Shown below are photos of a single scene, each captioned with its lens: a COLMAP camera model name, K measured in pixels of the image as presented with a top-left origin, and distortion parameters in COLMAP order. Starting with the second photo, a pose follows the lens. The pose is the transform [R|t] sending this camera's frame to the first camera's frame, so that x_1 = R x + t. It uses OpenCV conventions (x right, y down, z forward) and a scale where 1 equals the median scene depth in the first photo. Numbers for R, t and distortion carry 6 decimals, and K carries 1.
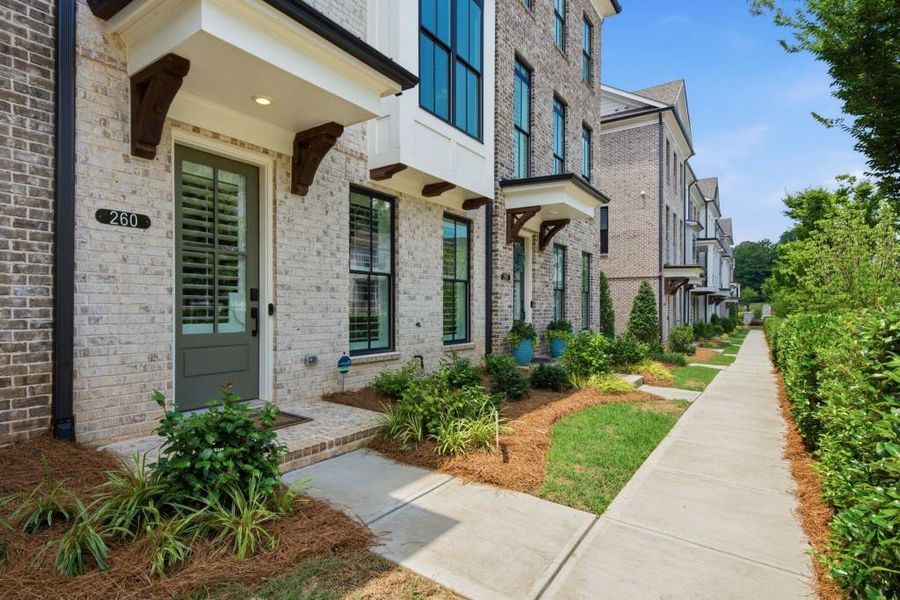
lens RADIAL K [[415.3, 0, 453.0], [0, 415.3, 307.0], [0, 0, 1]] dist [-0.003129, -0.000794]
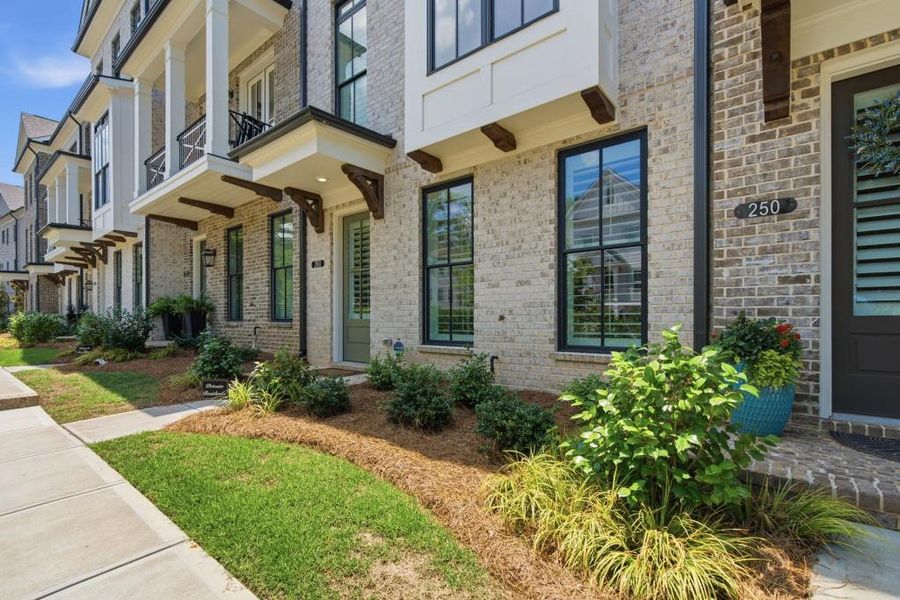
lens RADIAL K [[415.3, 0, 453.0], [0, 415.3, 307.0], [0, 0, 1]] dist [-0.003129, -0.000794]
pose [[-0.030130, -0.004177, -0.999537, 0.833437], [0.027651, 0.999605, -0.005011, 0.026315], [0.999163, -0.027789, -0.030002, 1.088081]]
